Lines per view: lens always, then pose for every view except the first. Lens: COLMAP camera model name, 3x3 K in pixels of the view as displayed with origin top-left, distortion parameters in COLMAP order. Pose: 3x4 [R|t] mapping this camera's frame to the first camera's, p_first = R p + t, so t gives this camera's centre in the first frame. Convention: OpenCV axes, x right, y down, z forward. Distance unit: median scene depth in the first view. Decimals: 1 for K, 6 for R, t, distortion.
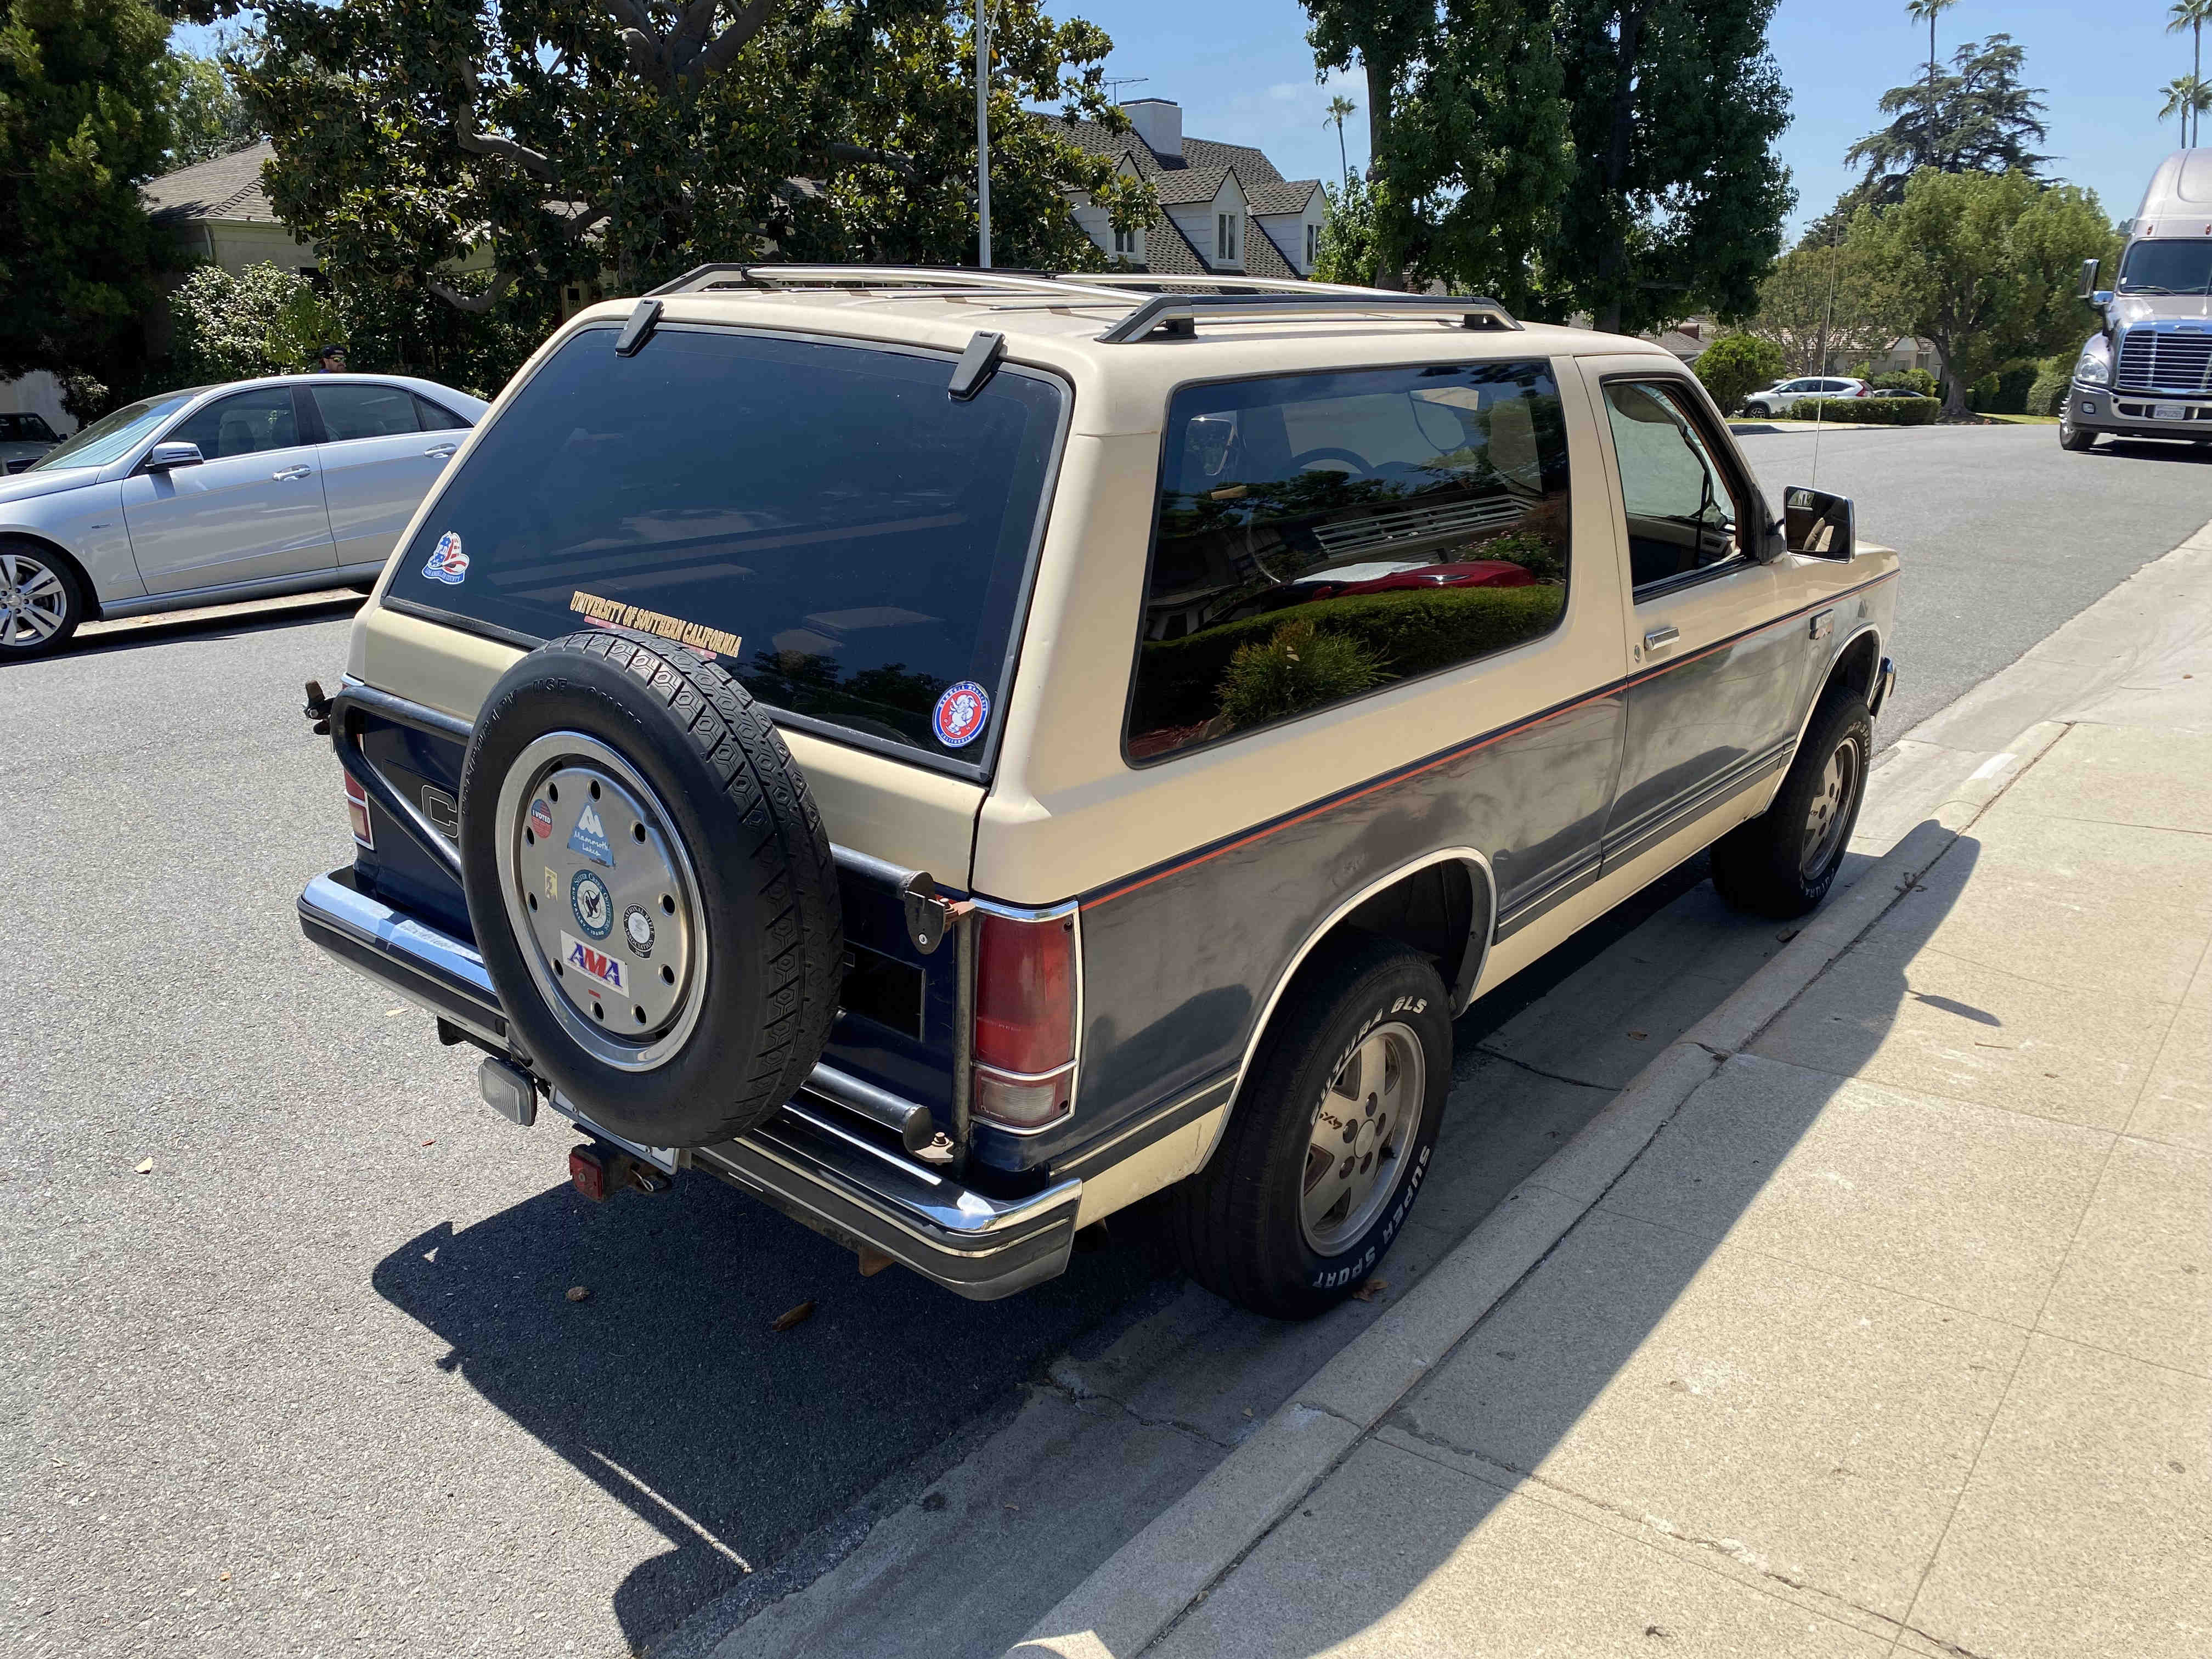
lens RADIAL K [[1685.5, 0, 1106.0], [0, 1685.5, 829.5], [0, 0, 1]] dist [0.003259, 0.000731]
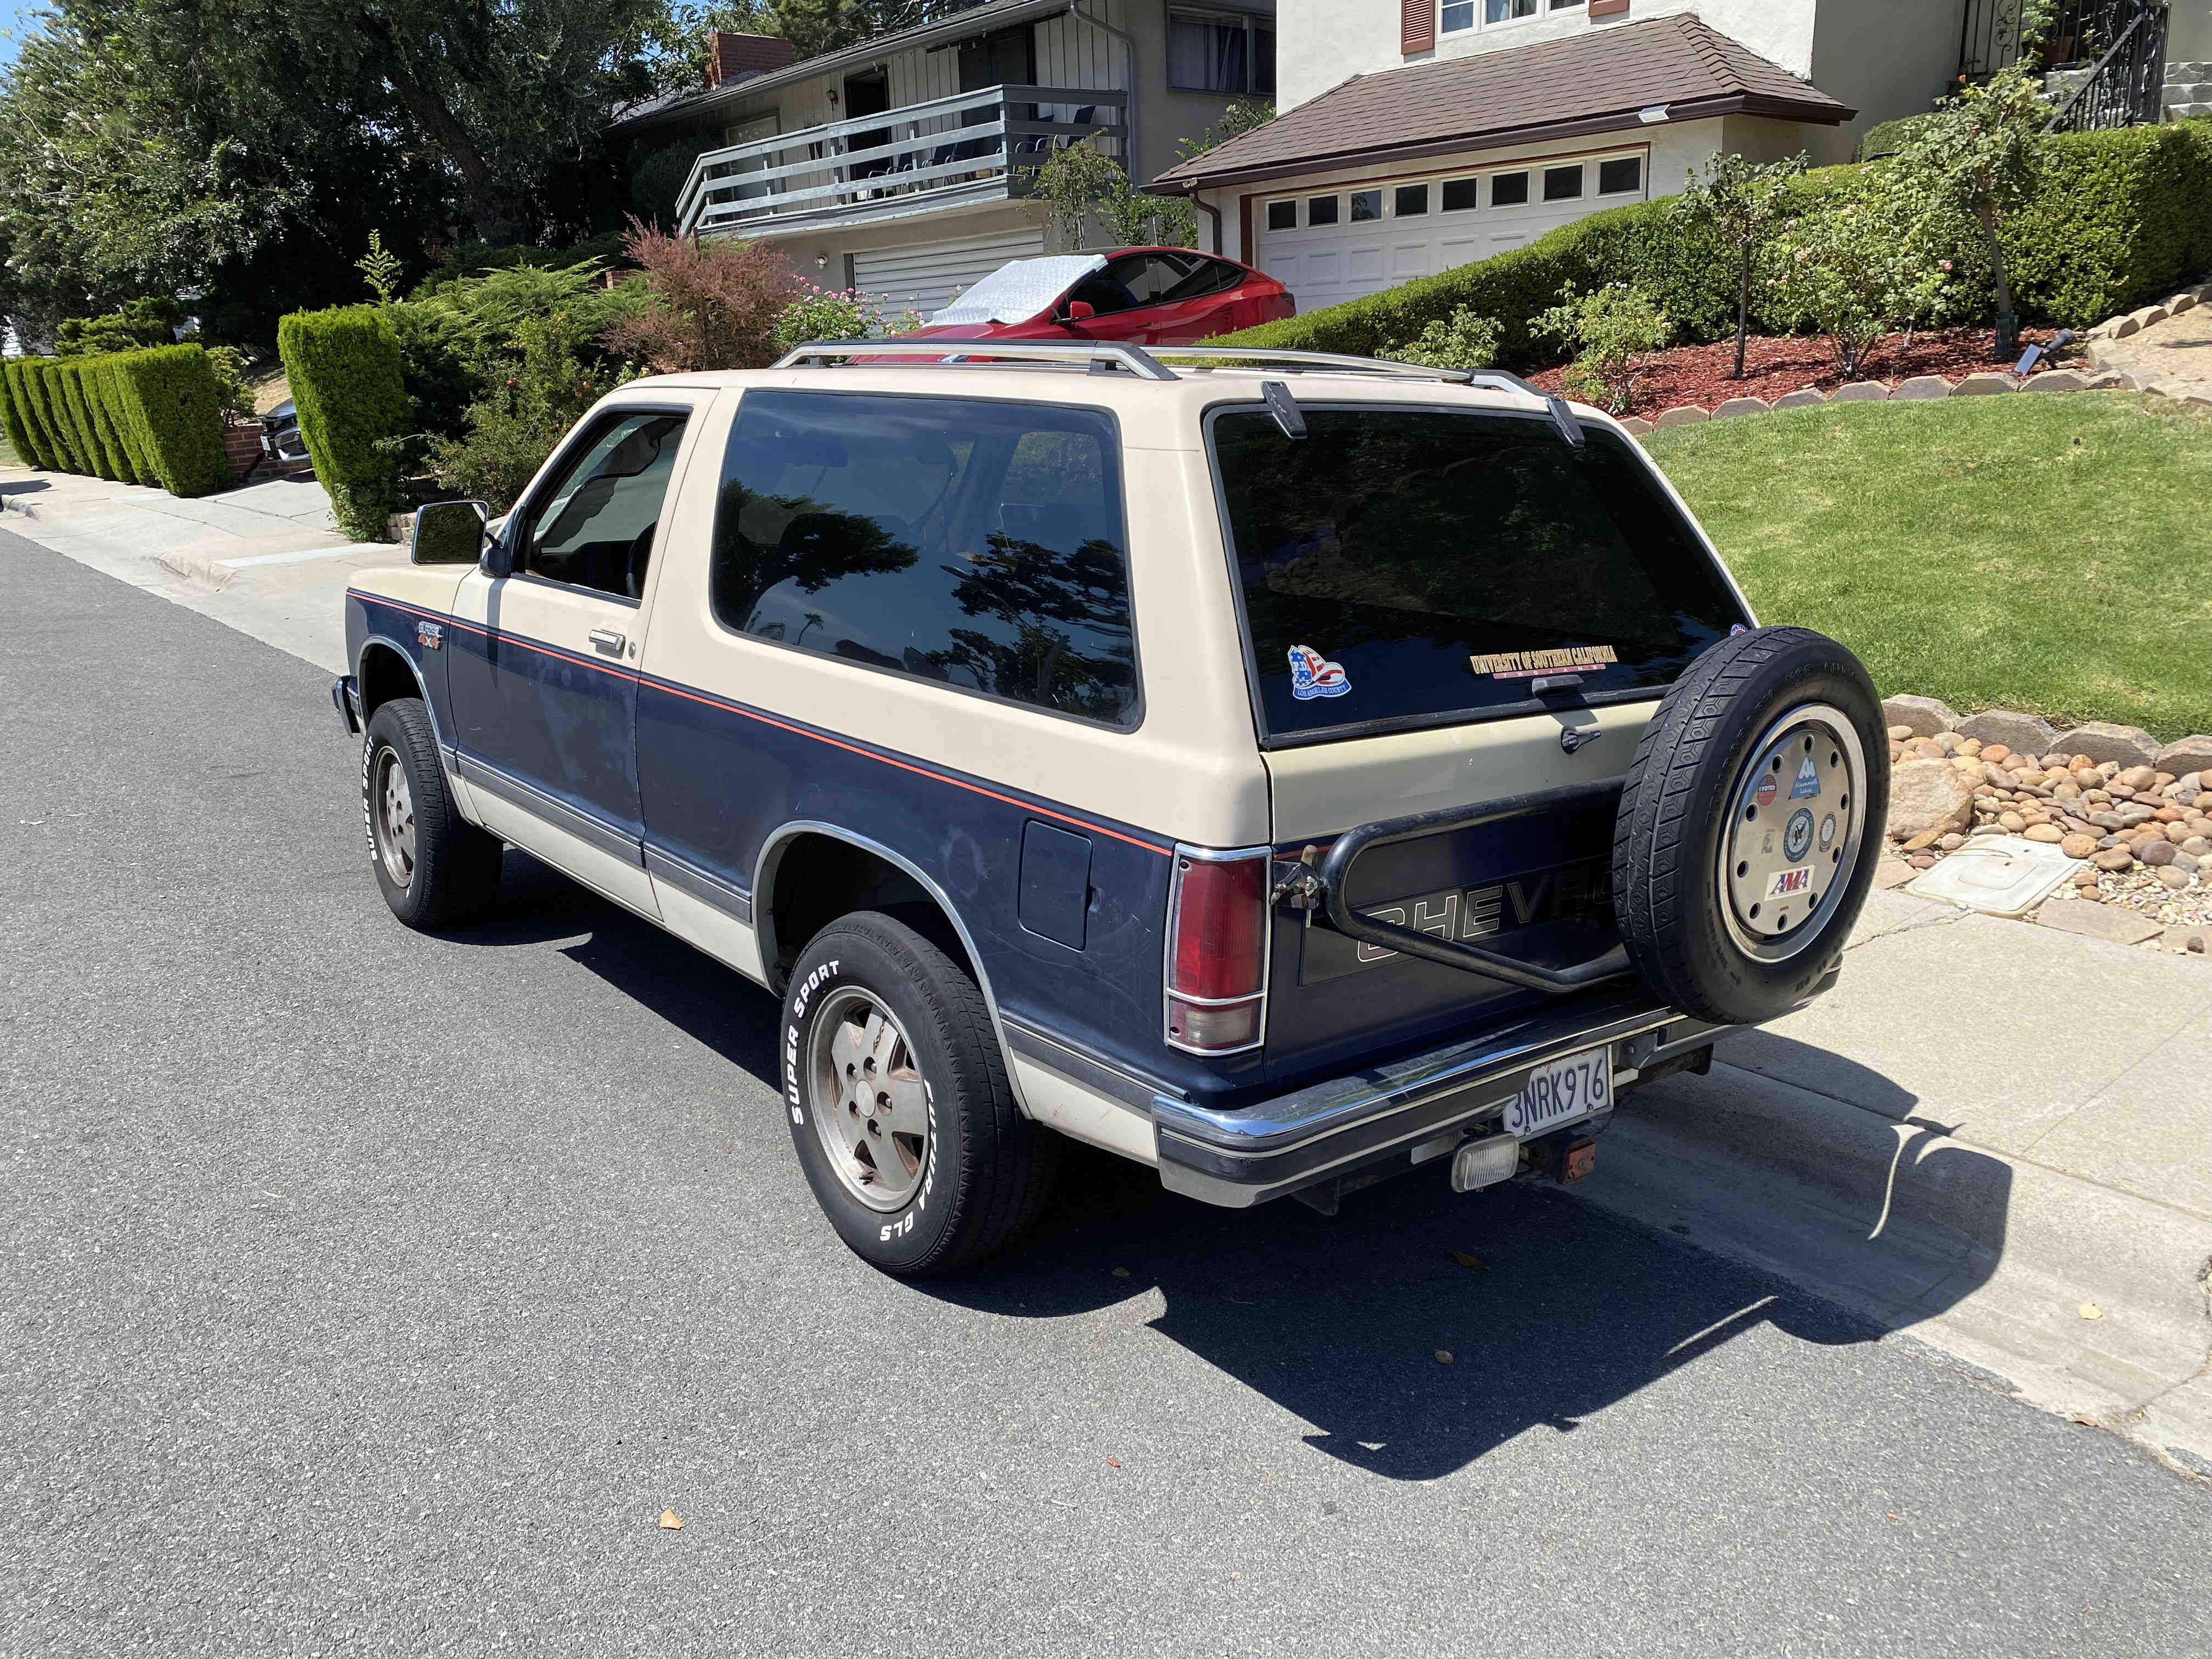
lens RADIAL K [[1685.5, 0, 1106.0], [0, 1685.5, 829.5], [0, 0, 1]] dist [0.003259, 0.000731]
pose [[0.222881, -0.272677, 0.935934, -1.610504], [0.297165, 0.933394, 0.201171, -0.373637], [-0.928449, 0.233289, 0.289065, 1.090460]]
